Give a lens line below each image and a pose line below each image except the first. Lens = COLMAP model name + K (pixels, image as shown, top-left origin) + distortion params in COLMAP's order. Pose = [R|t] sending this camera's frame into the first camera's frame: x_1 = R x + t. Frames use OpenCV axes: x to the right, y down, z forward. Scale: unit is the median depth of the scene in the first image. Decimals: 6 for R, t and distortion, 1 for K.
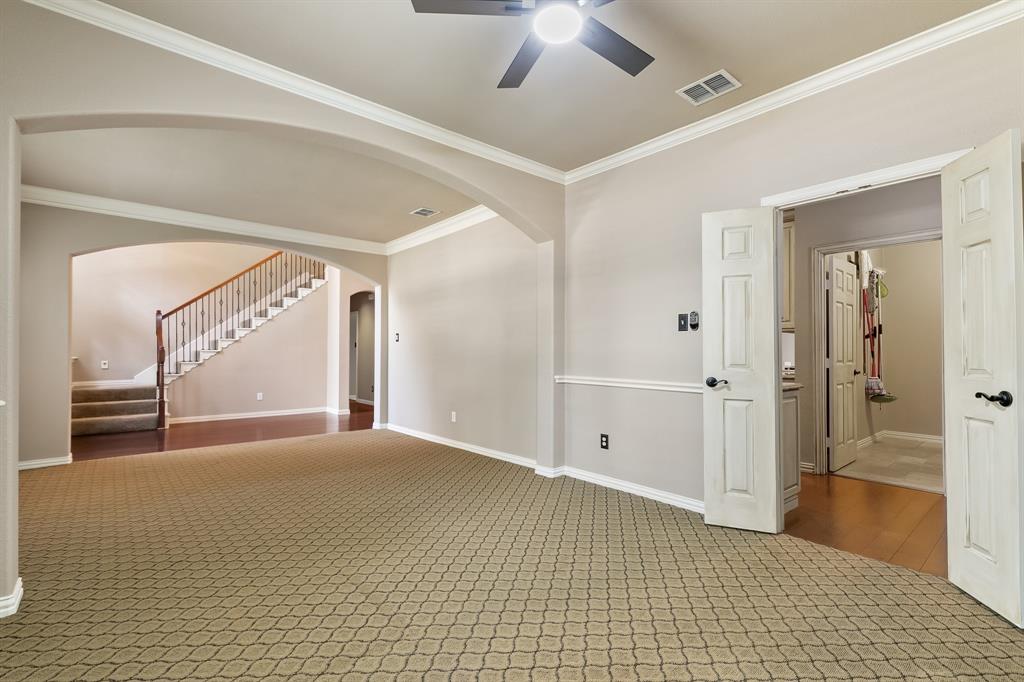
lens RADIAL K [[466.0, 0, 512.9], [0, 466.0, 345.8], [0, 0, 1]] dist [0.009115, -0.001799]
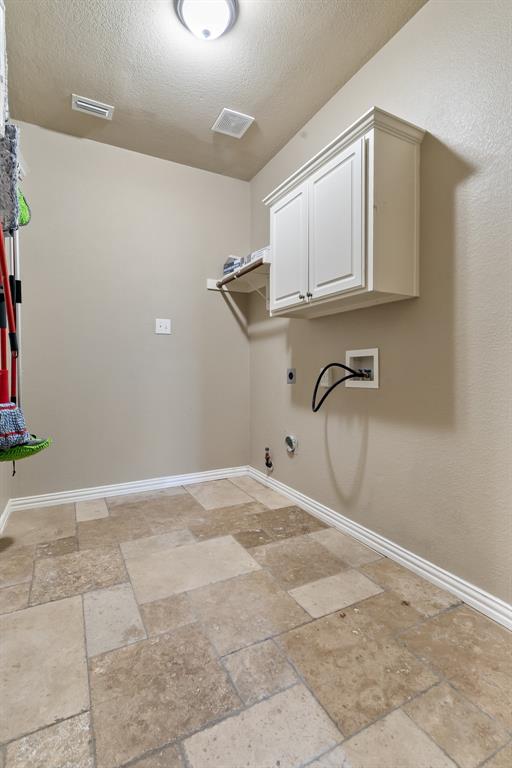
lens RADIAL K [[349.5, 0, 241.9], [0, 349.5, 368.3], [0, 0, 1]] dist [0.009115, -0.001799]
pose [[0.237050, 0.001550, 0.971496, 0.492652], [-0.007439, 0.999972, 0.000220, 0.032078], [-0.971469, -0.007279, 0.237055, 0.686219]]
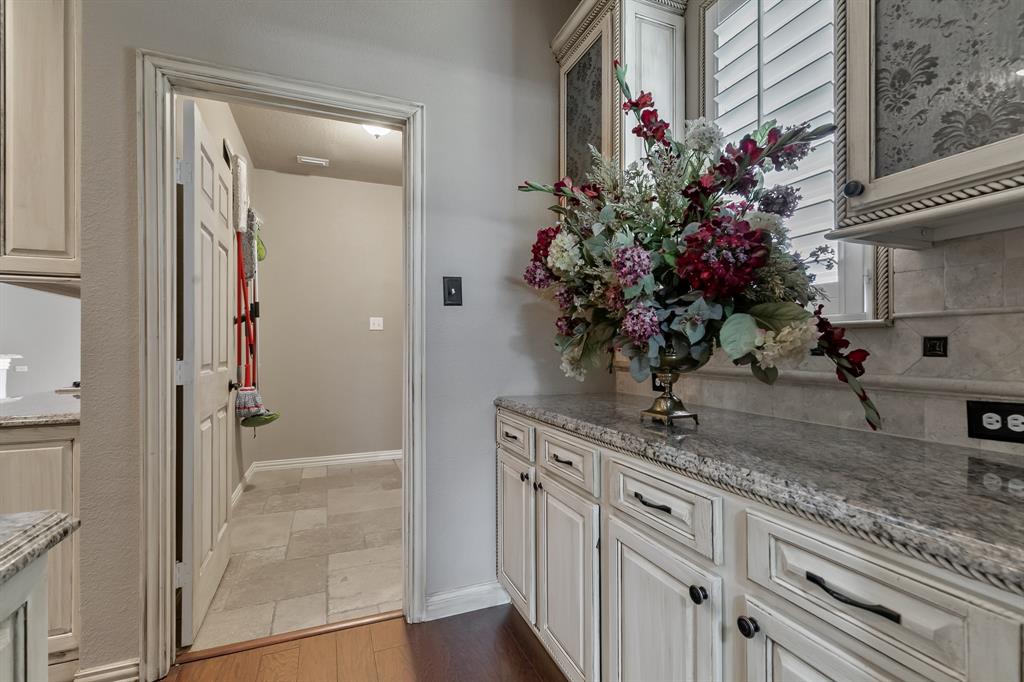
lens RADIAL K [[466.0, 0, 516.2], [0, 466.0, 345.8], [0, 0, 1]] dist [0.009115, -0.001799]
pose [[0.321793, 0.000761, 0.946810, 0.289058], [-0.008727, 0.999960, 0.002162, 0.008027], [-0.946770, -0.008958, 0.321787, 0.447282]]
